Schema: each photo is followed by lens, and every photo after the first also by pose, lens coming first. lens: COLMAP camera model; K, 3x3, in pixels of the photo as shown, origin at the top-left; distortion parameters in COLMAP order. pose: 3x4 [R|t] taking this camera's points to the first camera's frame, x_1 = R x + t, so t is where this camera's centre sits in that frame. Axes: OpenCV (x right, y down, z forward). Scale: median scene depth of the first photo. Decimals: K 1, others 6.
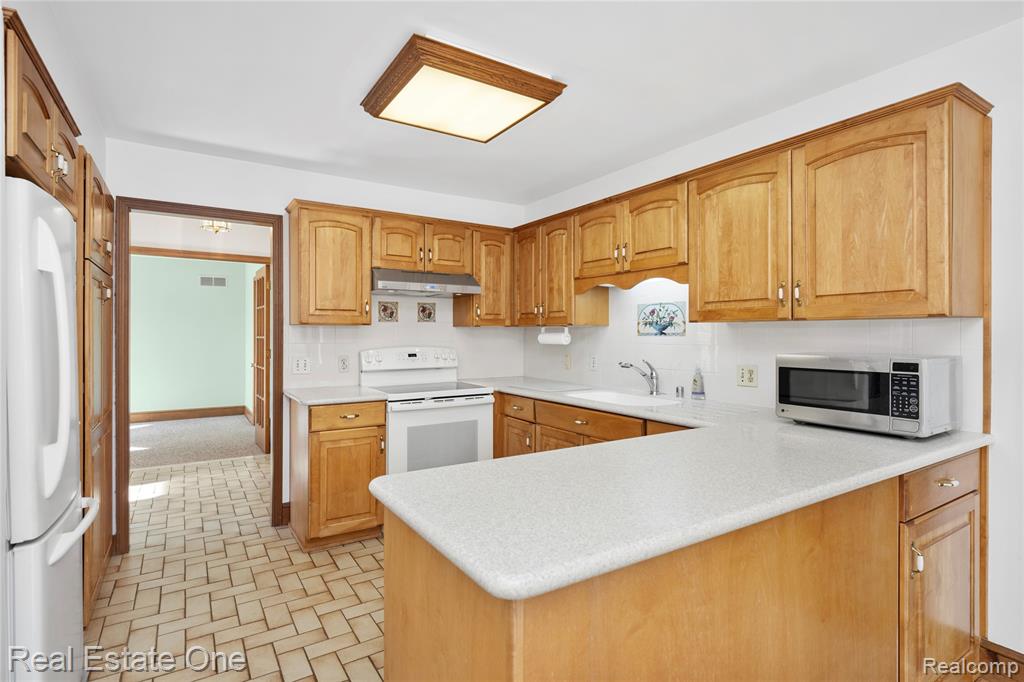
lens RADIAL K [[510.4, 0, 507.0], [0, 510.4, 337.3], [0, 0, 1]] dist [-0.006278, -0.001062]
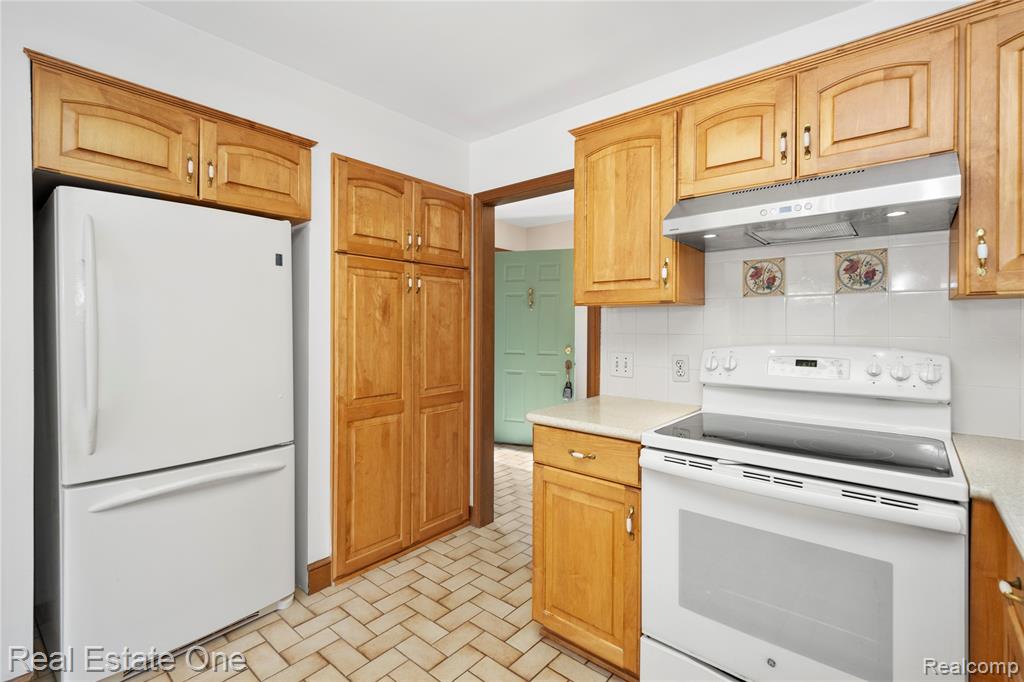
lens RADIAL K [[457.2, 0, 518.8], [0, 457.2, 327.3], [0, 0, 1]] dist [-0.001788, -0.000335]
pose [[0.298257, -0.000783, -0.954485, 0.170659], [-0.012770, 0.999907, -0.004810, 0.008158], [0.954400, 0.013623, 0.298219, 0.714706]]
